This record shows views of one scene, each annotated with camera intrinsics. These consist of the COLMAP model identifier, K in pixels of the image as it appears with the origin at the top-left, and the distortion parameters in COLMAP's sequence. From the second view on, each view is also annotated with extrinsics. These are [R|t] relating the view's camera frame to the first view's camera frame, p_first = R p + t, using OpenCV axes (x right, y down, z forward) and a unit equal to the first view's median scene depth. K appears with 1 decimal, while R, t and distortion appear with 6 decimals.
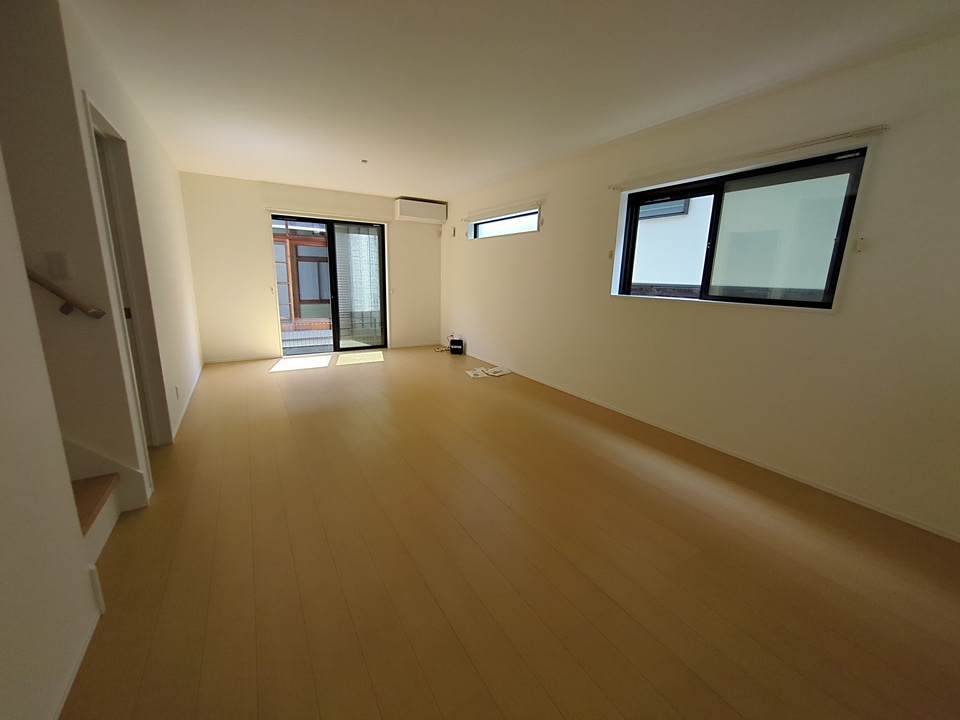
lens RADIAL K [[379.4, 0, 476.6], [0, 379.4, 358.8], [0, 0, 1]] dist [0.000950, -0.000011]
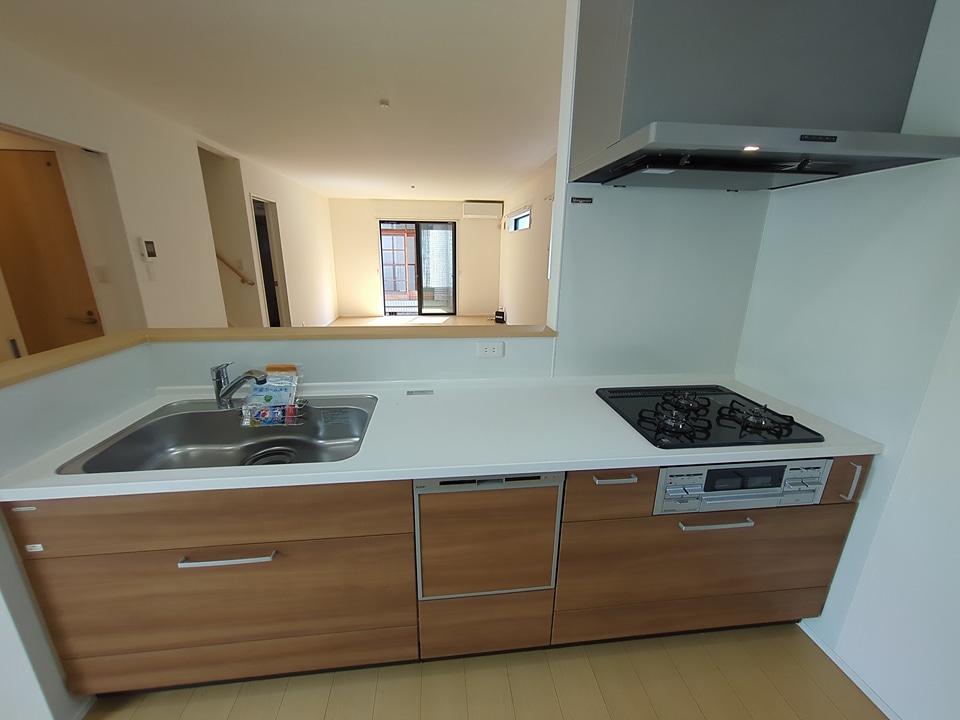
lens RADIAL K [[379.4, 0, 478.4], [0, 379.4, 359.4], [0, 0, 1]] dist [0.000950, -0.000011]
pose [[0.917749, 0.095635, -0.385475, 0.387900], [-0.074389, 0.994791, 0.069696, 0.026688], [0.390132, -0.035289, 0.920082, -0.207858]]
